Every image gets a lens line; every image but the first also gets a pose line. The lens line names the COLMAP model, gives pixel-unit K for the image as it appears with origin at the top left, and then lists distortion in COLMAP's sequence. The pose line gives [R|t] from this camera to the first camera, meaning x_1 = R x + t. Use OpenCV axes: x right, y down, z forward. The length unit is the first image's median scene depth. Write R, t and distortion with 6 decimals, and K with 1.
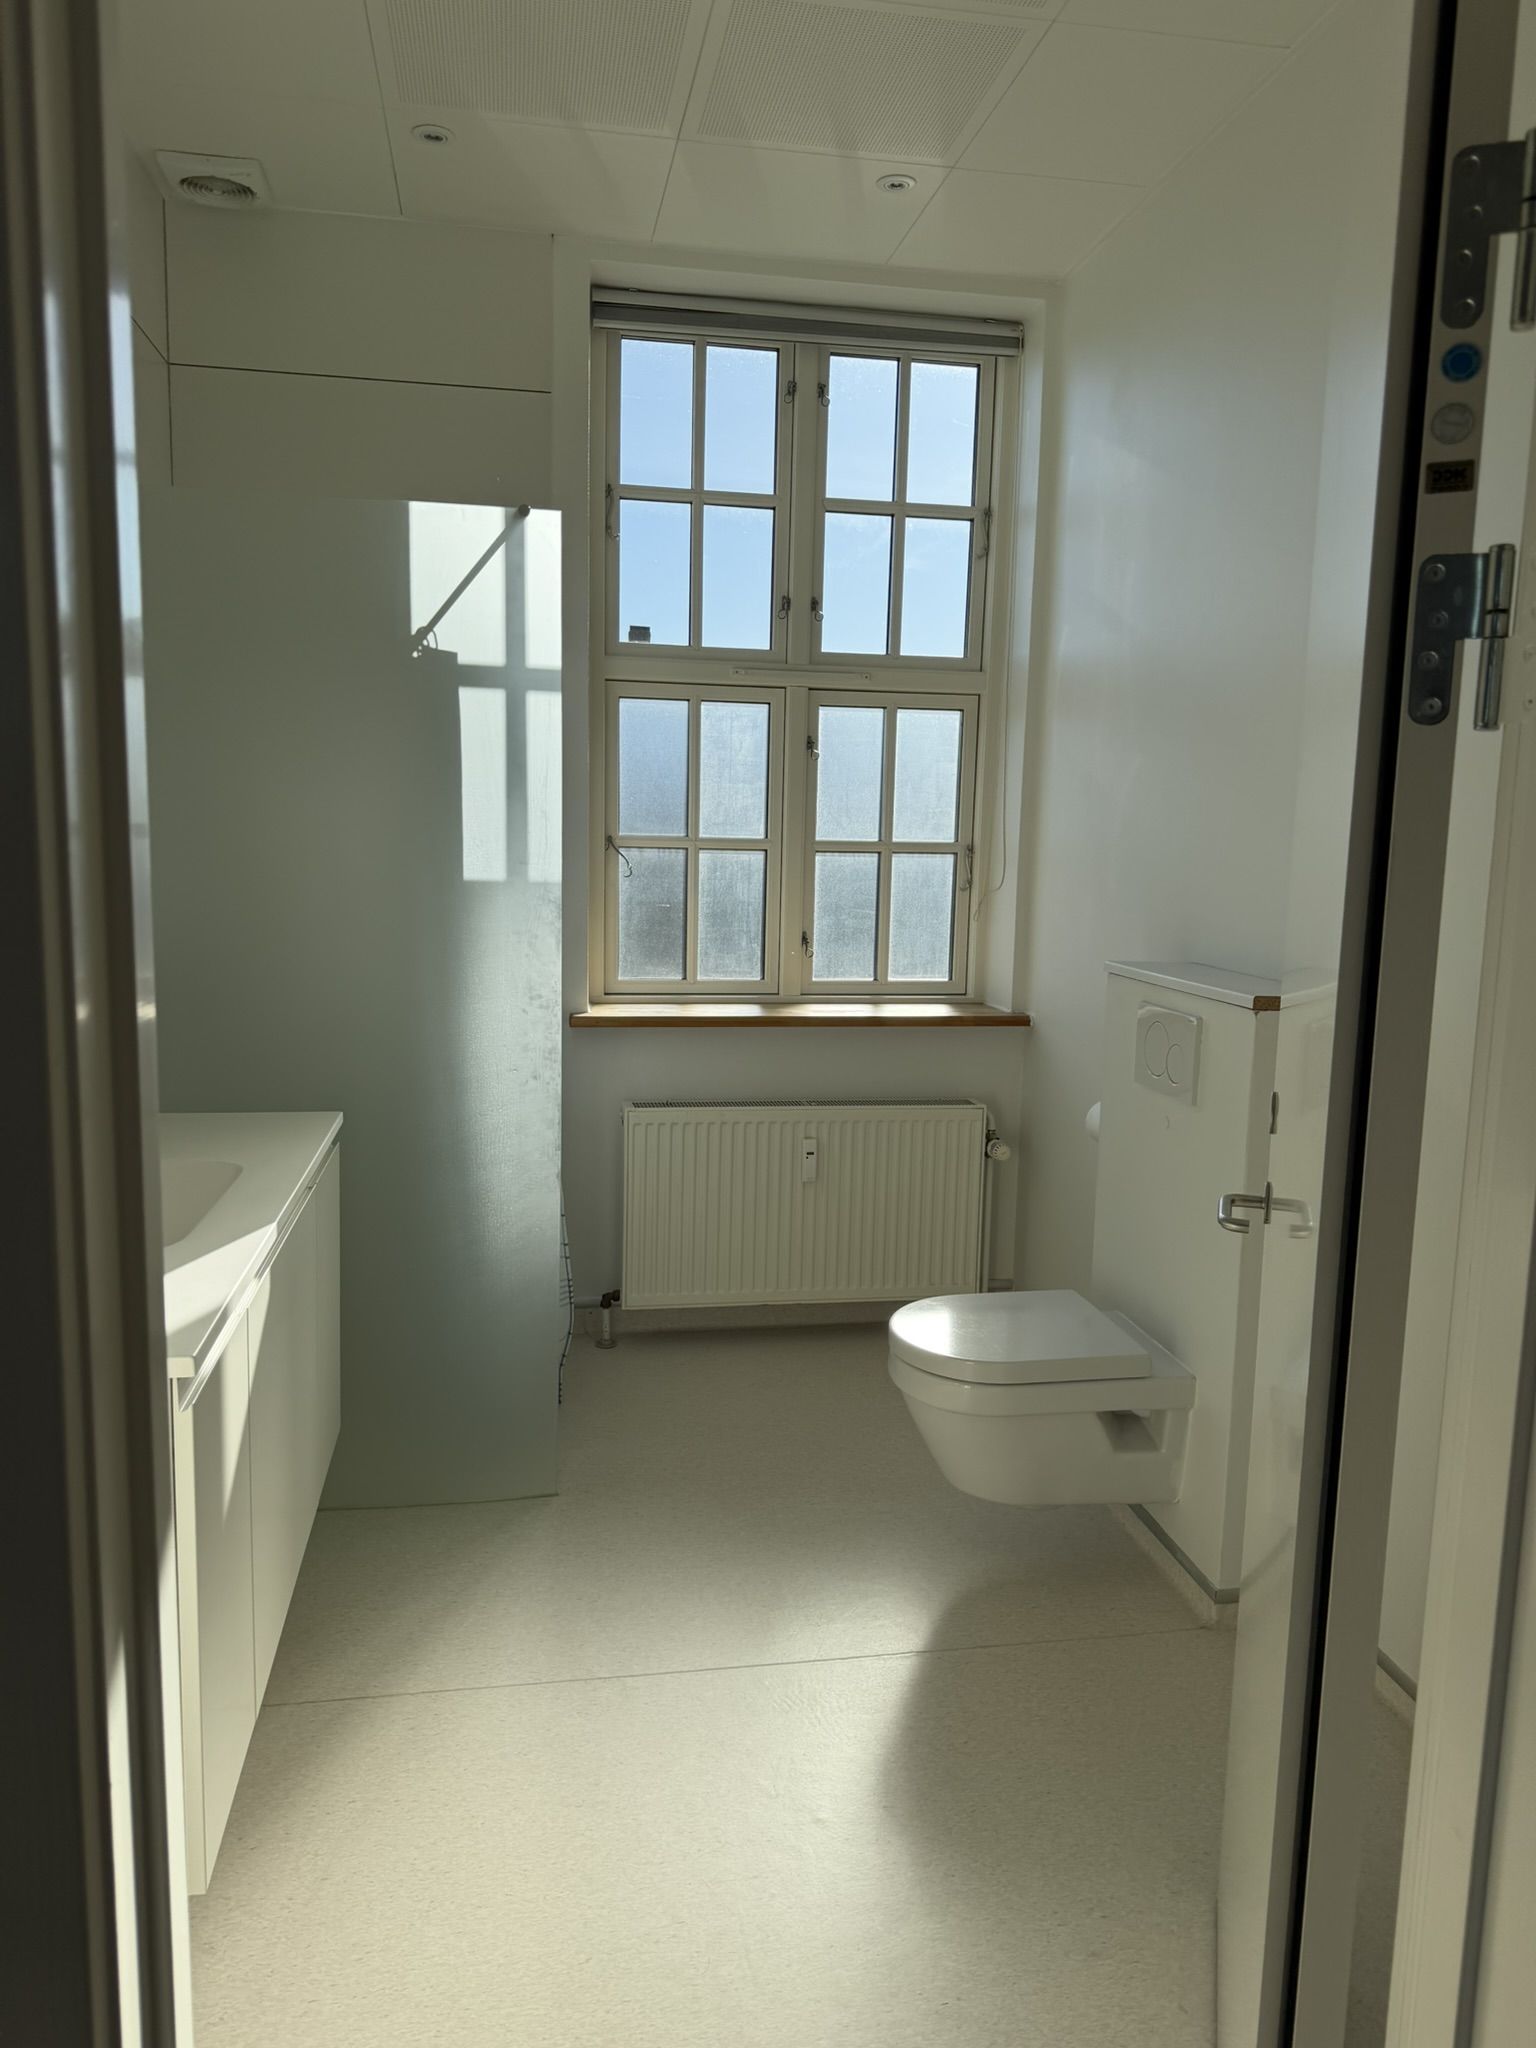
lens RADIAL K [[1460.8, 0, 756.6], [0, 1460.8, 1043.9], [0, 0, 1]] dist [0.005169, -0.014460]
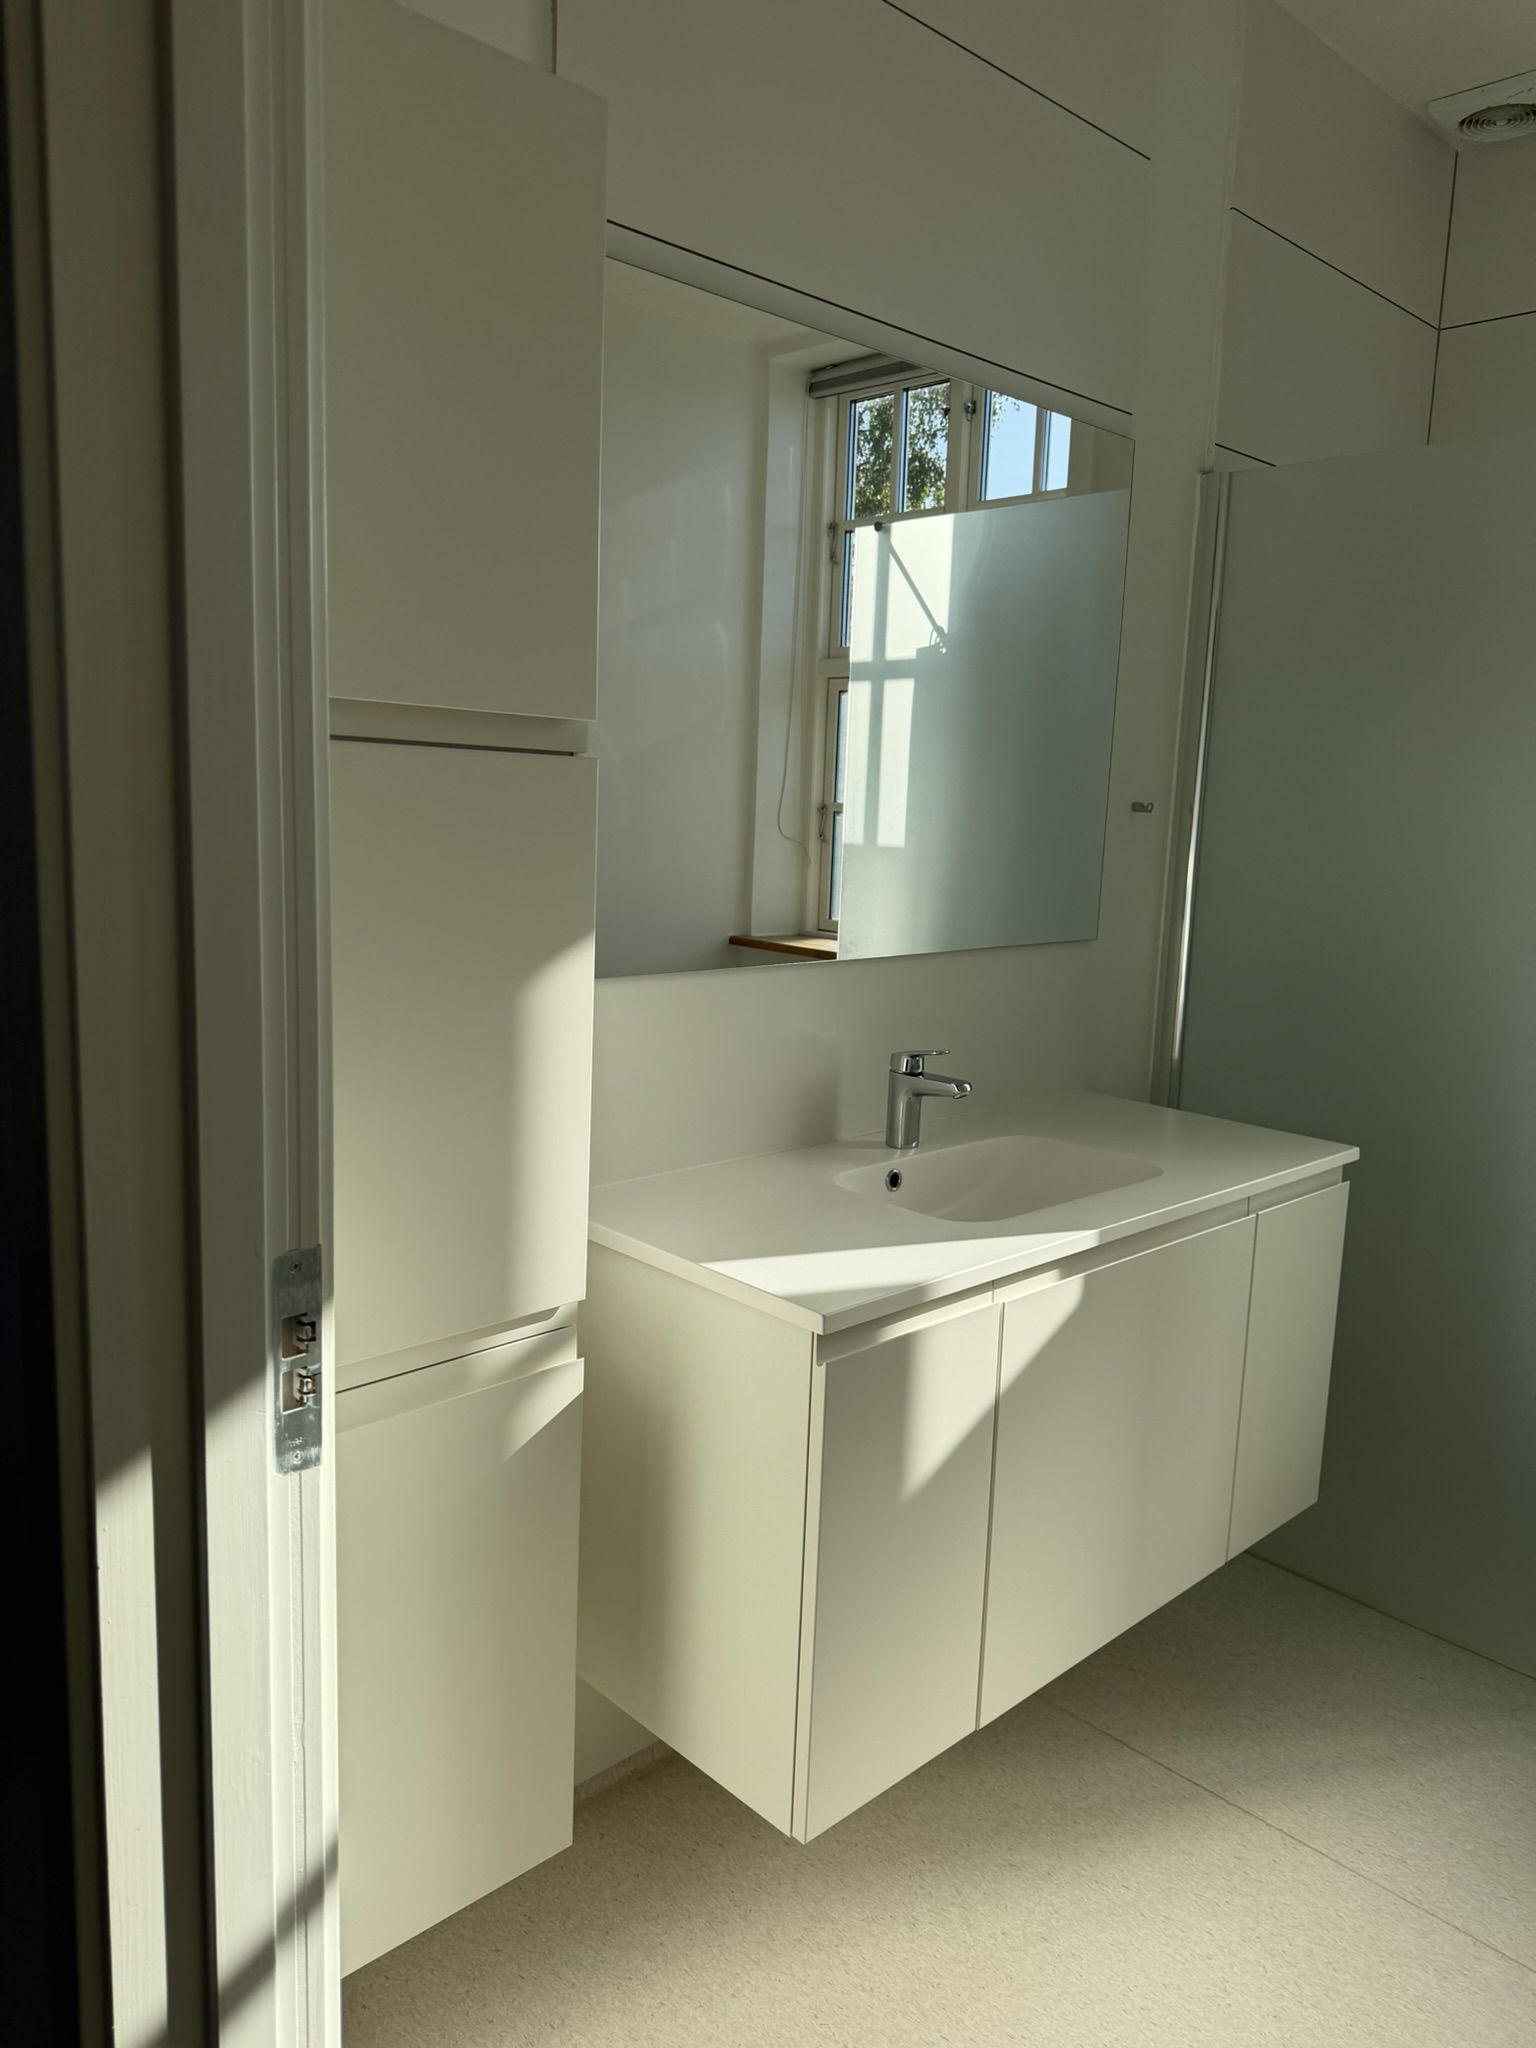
lens RADIAL K [[1460.8, 0, 762.5], [0, 1460.8, 1019.5], [0, 0, 1]] dist [0.005169, -0.014460]
pose [[0.562310, 0.131435, -0.816414, 0.245106], [-0.153049, 0.986772, 0.053448, -0.023546], [0.812640, 0.094897, 0.574988, 0.228196]]
